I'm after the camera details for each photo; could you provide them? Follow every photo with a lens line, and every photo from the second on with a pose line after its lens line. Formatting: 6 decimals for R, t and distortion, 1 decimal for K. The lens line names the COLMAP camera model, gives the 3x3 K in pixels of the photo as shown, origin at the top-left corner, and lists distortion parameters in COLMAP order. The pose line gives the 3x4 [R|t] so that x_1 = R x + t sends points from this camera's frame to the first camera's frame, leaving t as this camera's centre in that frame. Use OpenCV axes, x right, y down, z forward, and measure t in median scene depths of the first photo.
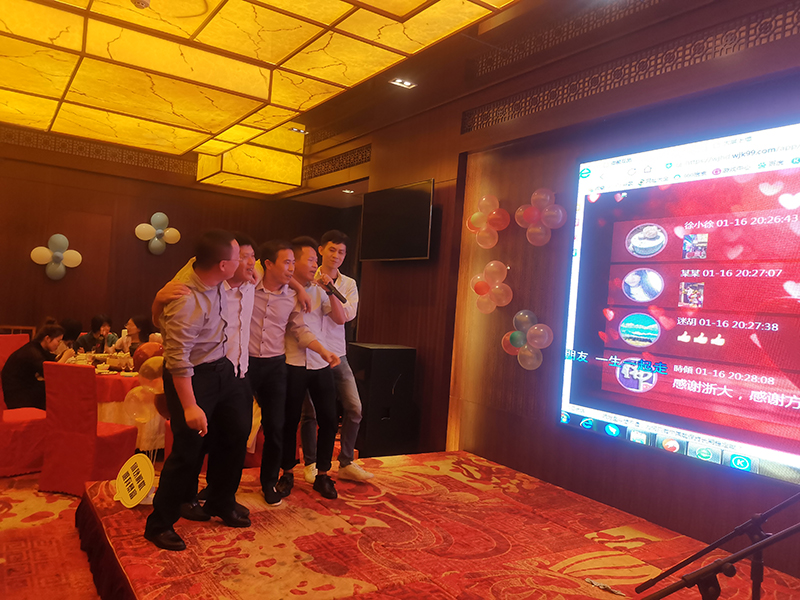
lens RADIAL K [[618.5, 0, 396.1], [0, 618.5, 302.8], [0, 0, 1]] dist [0.073610, -0.092843]
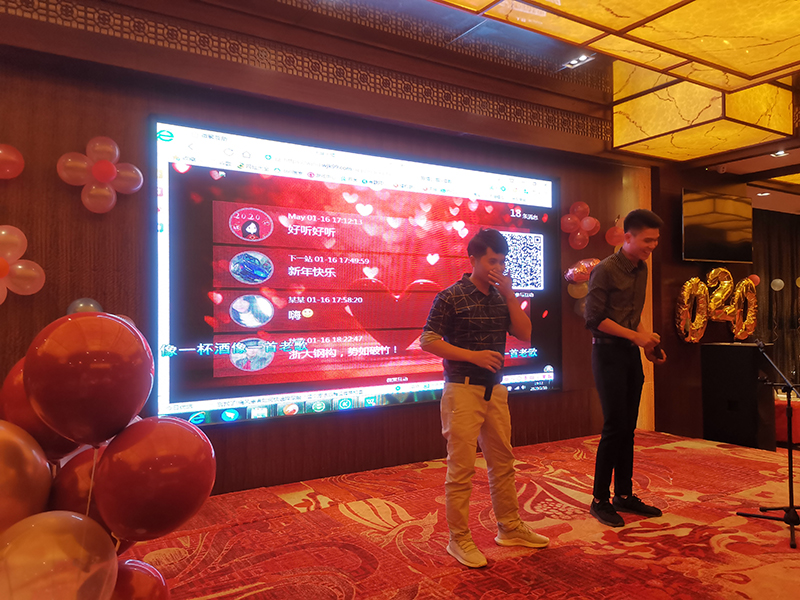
lens RADIAL K [[618.5, 0, 396.1], [0, 618.5, 302.8], [0, 0, 1]] dist [0.073610, -0.092843]
pose [[0.017774, -0.056823, 0.998226, -0.683741], [0.008025, 0.998360, 0.056687, -0.028572], [-0.999810, 0.007003, 0.018201, 0.802387]]
